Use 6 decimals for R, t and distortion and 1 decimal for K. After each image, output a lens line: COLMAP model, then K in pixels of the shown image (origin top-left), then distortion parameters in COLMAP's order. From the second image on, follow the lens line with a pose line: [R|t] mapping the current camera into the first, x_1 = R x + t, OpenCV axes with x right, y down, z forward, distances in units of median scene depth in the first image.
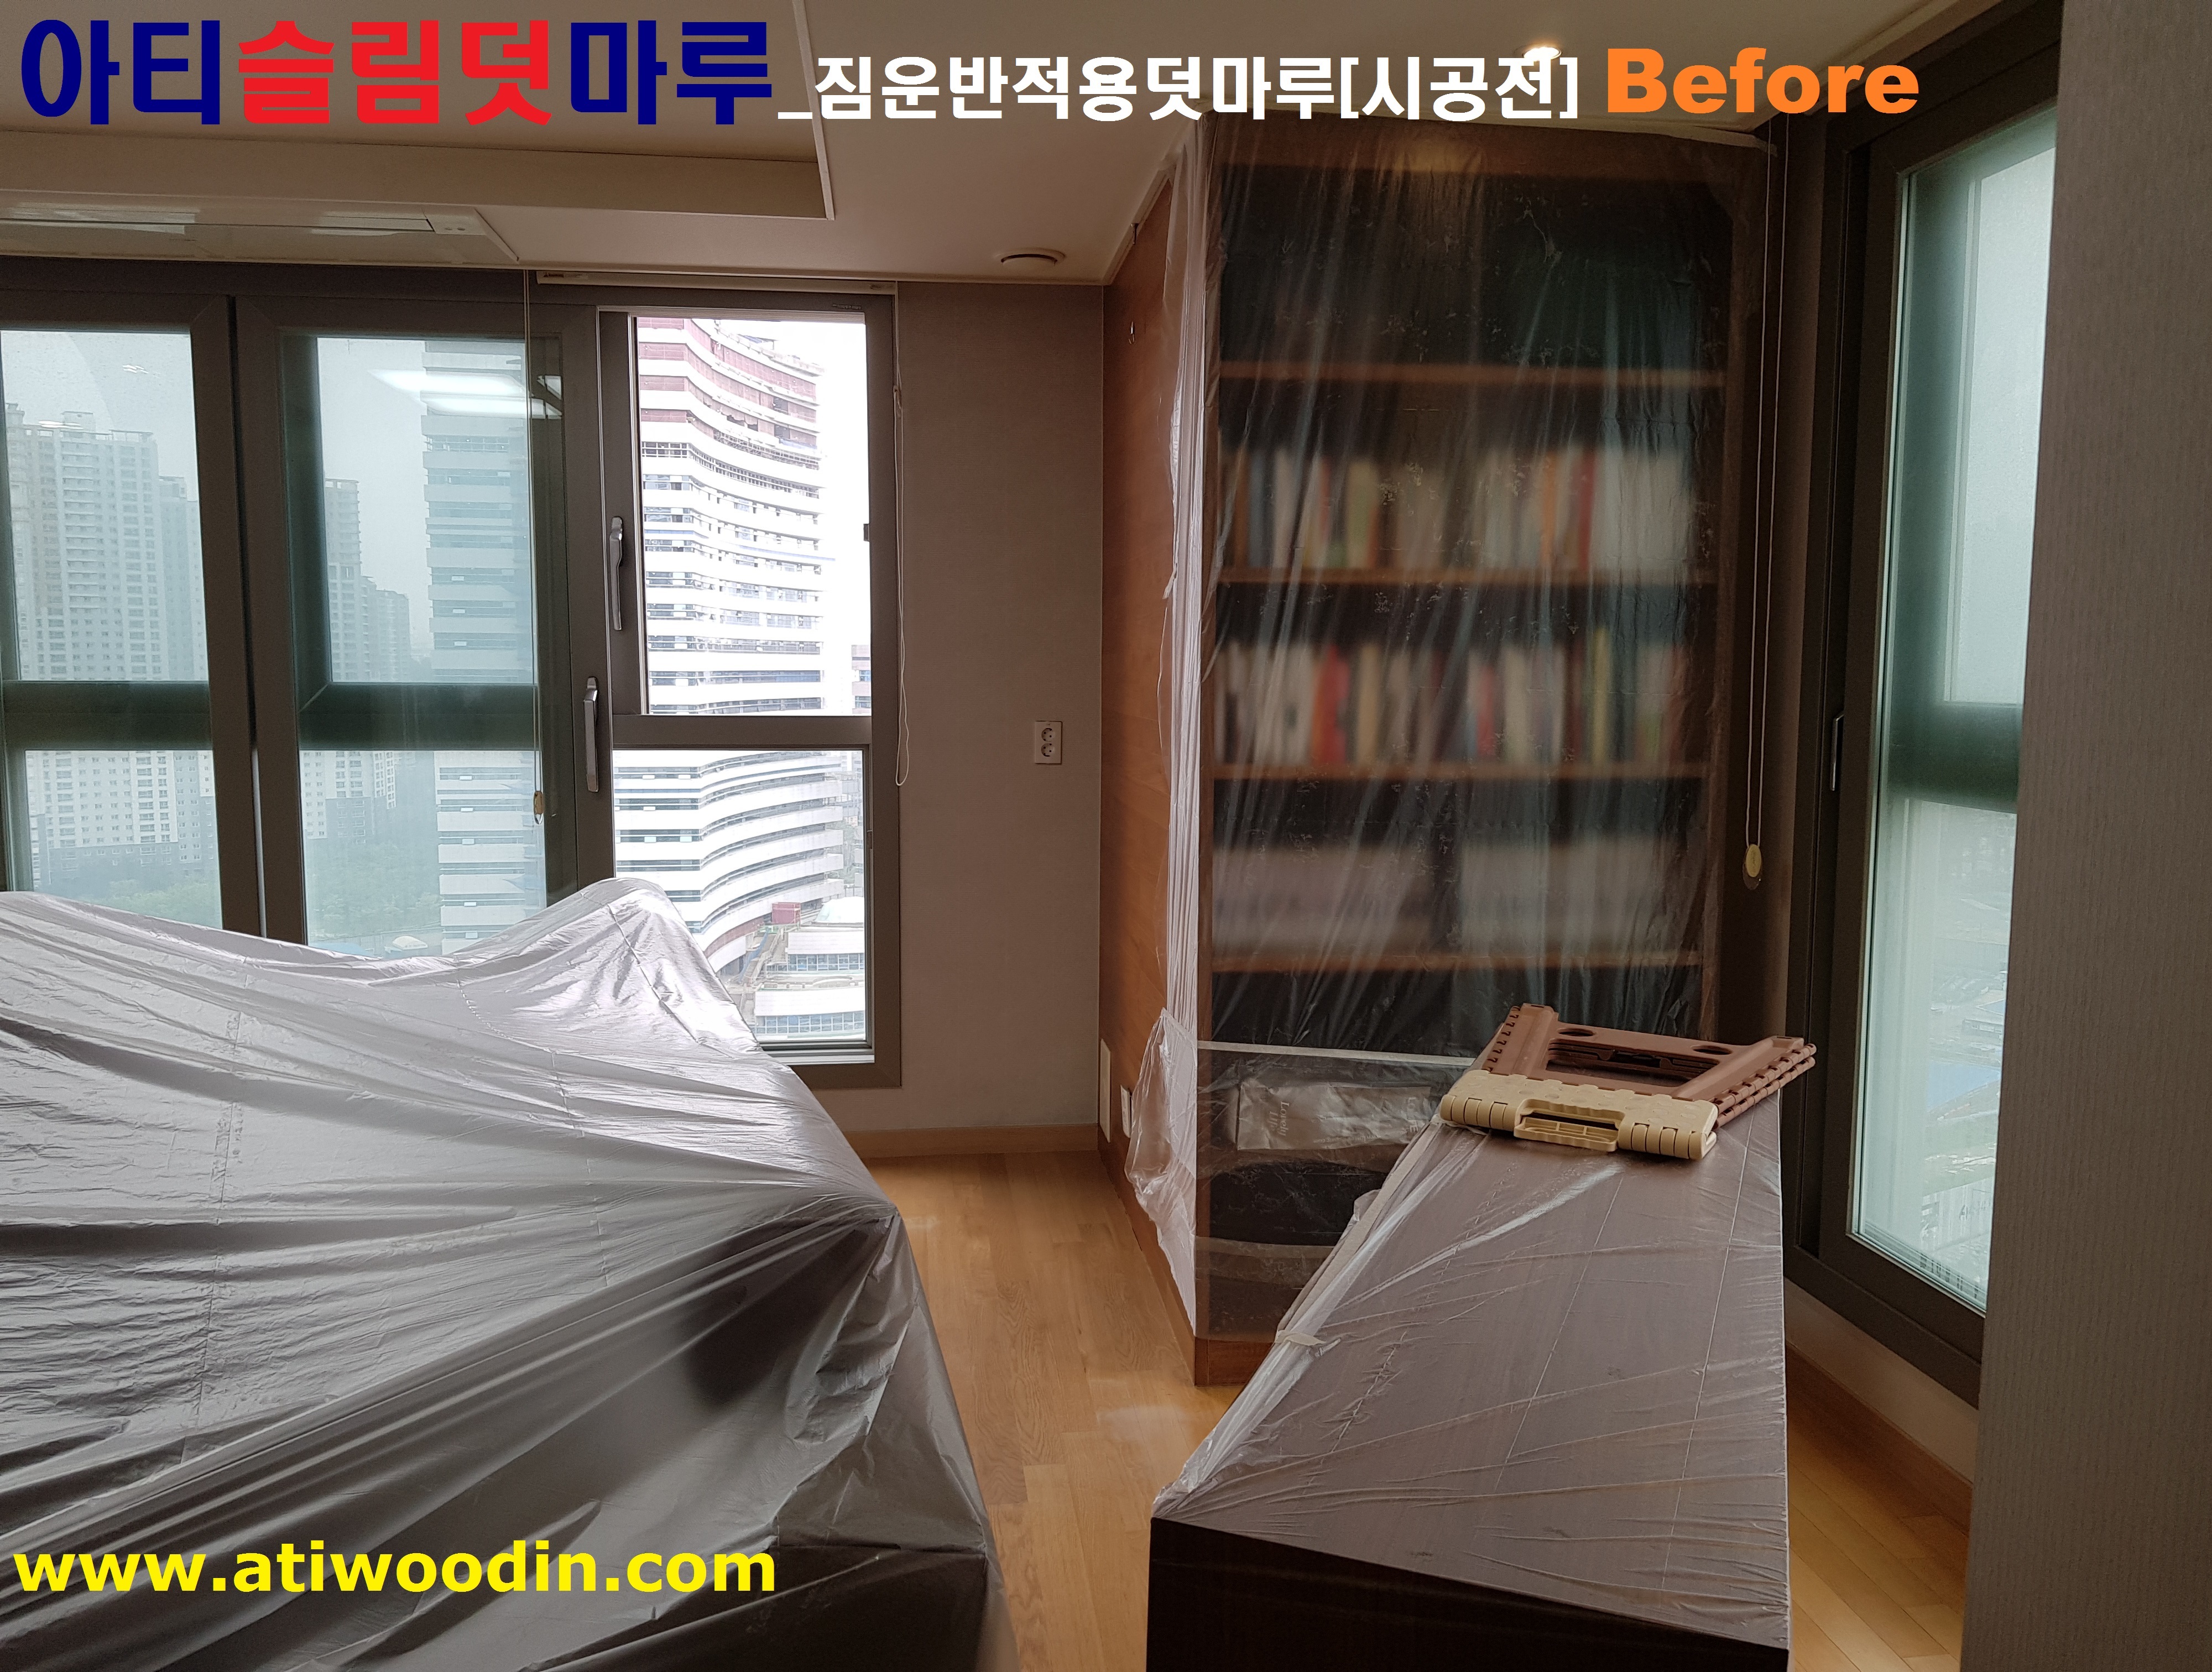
lens RADIAL K [[1719.7, 0, 1106.0], [0, 1719.7, 836.0], [0, 0, 1]] dist [0.033966, -0.056333]
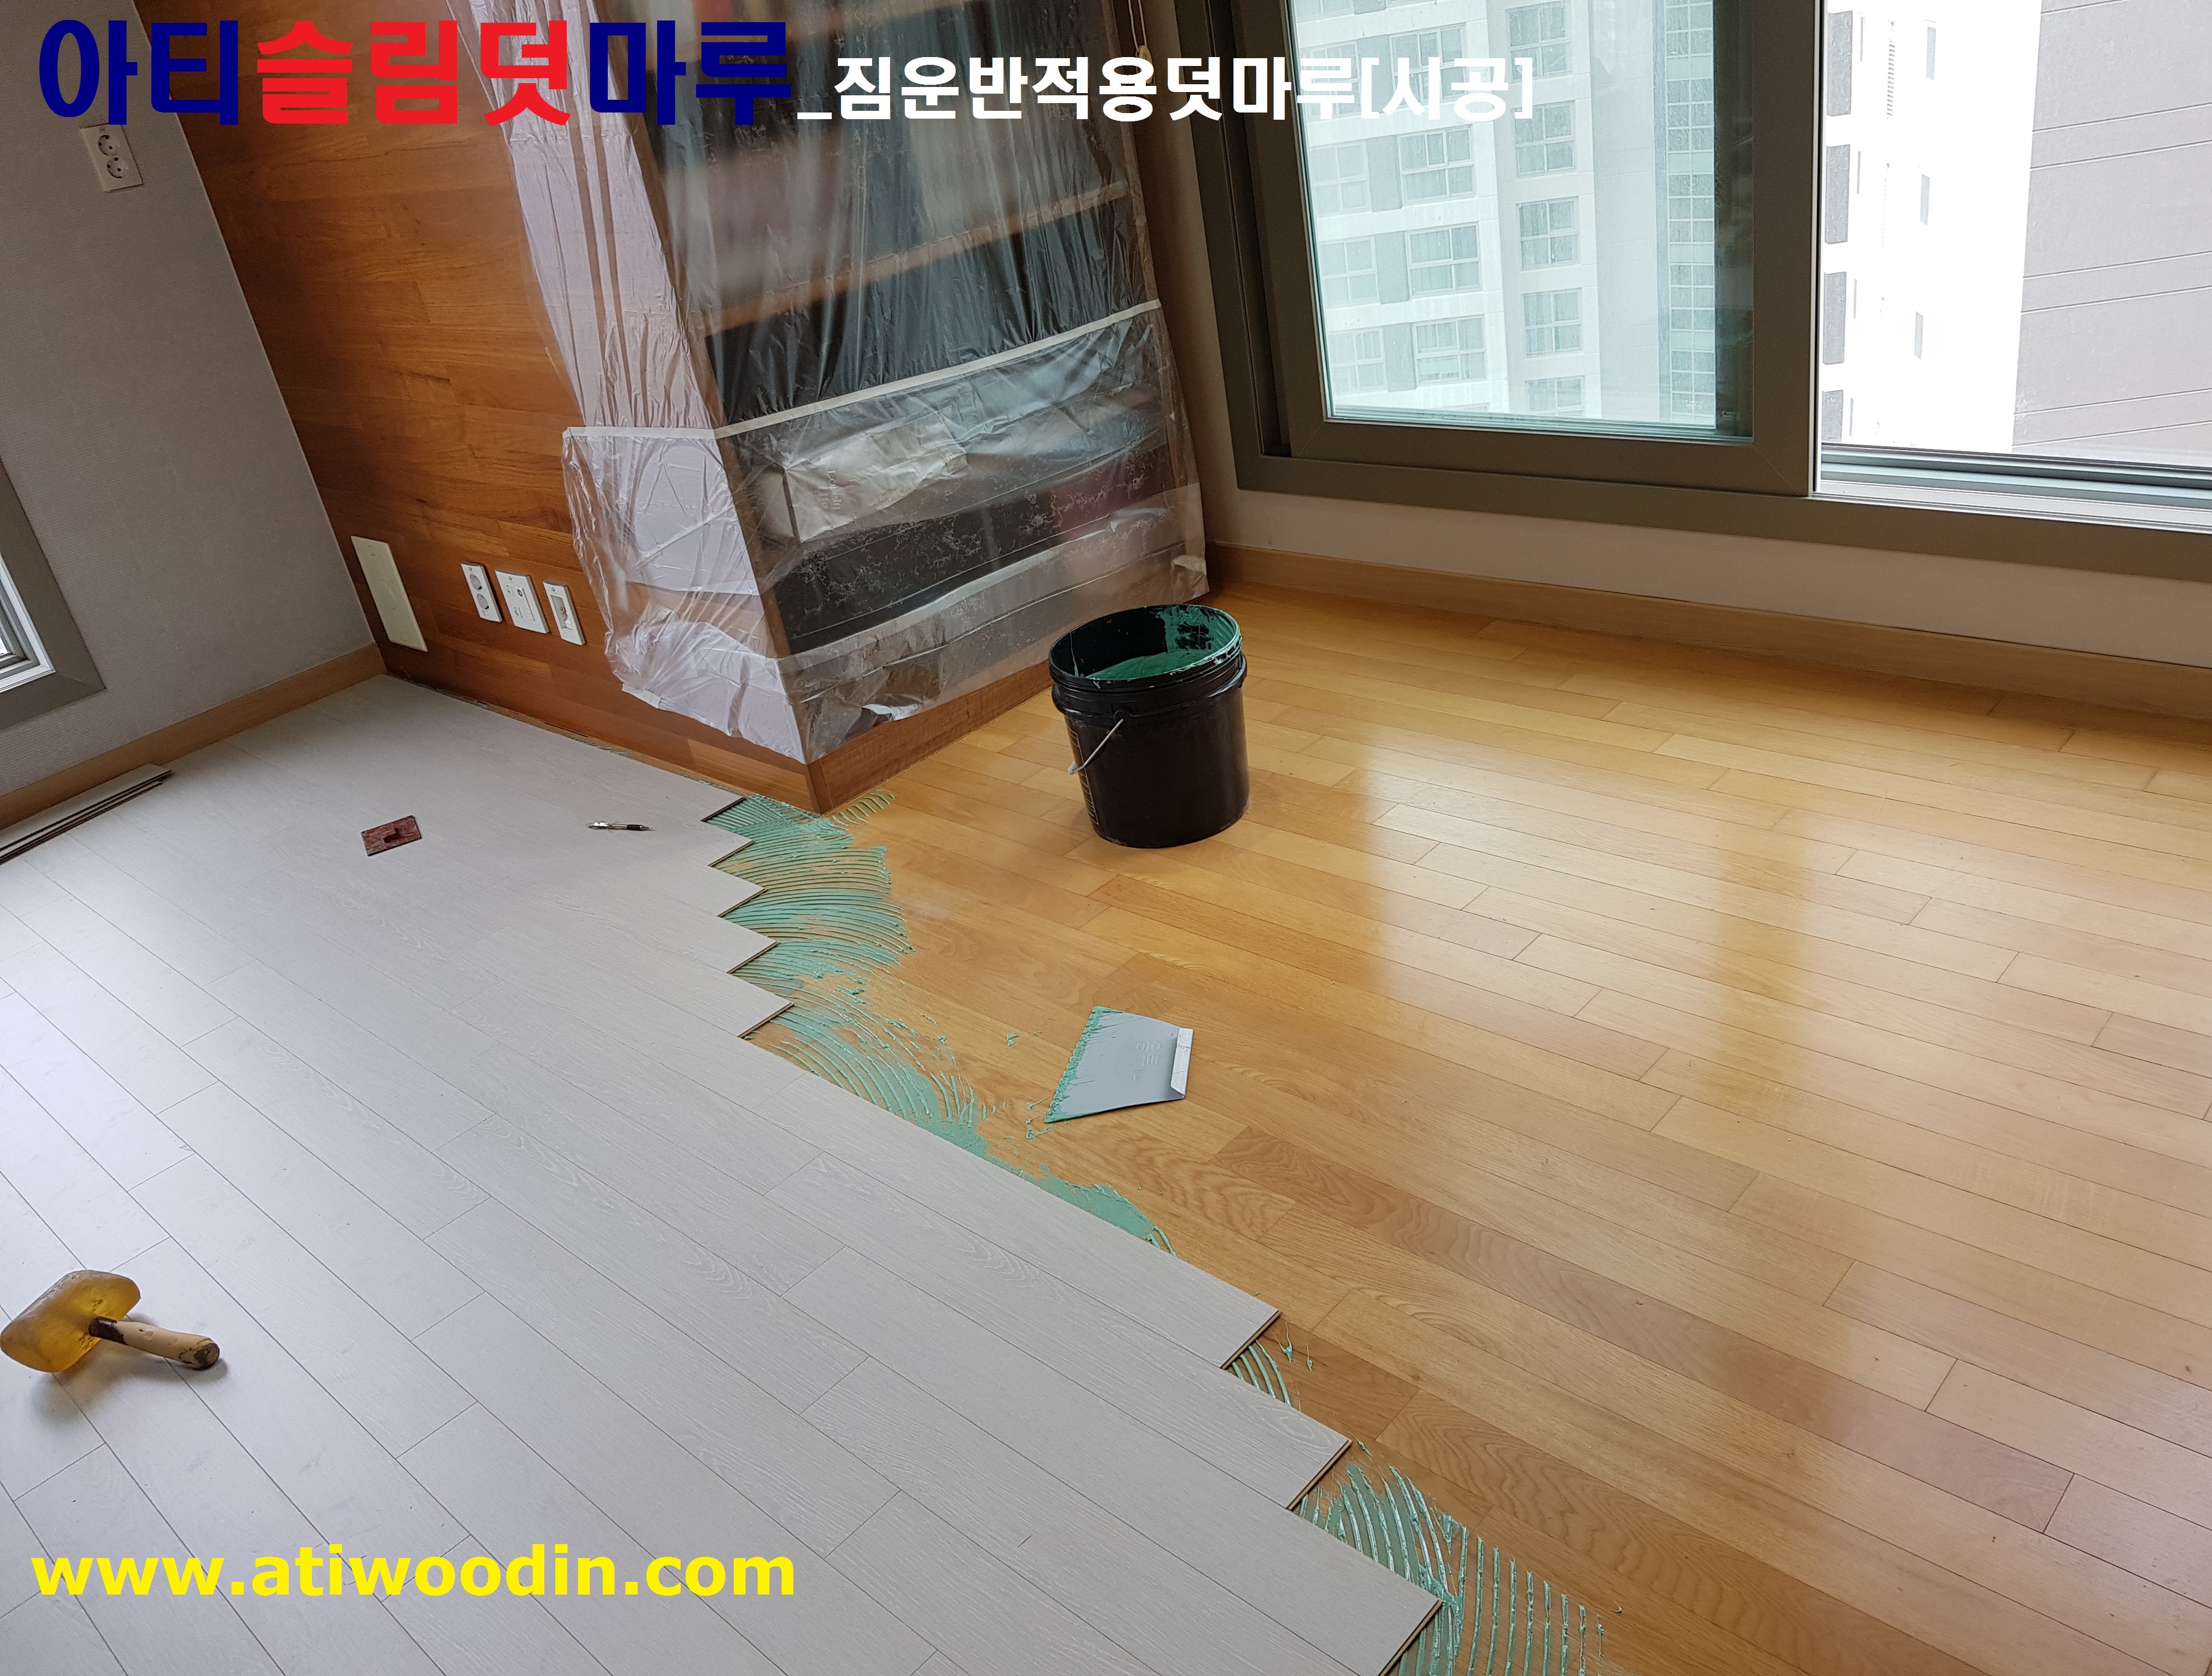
lens RADIAL K [[1720.1, 0, 1106.0], [0, 1720.1, 838.0], [0, 0, 1]] dist [0.033966, -0.056333]
pose [[0.755073, -0.420813, 0.502773, -0.290893], [0.231398, 0.888538, 0.396175, 0.011049], [-0.613449, -0.182801, 0.768287, 0.231284]]
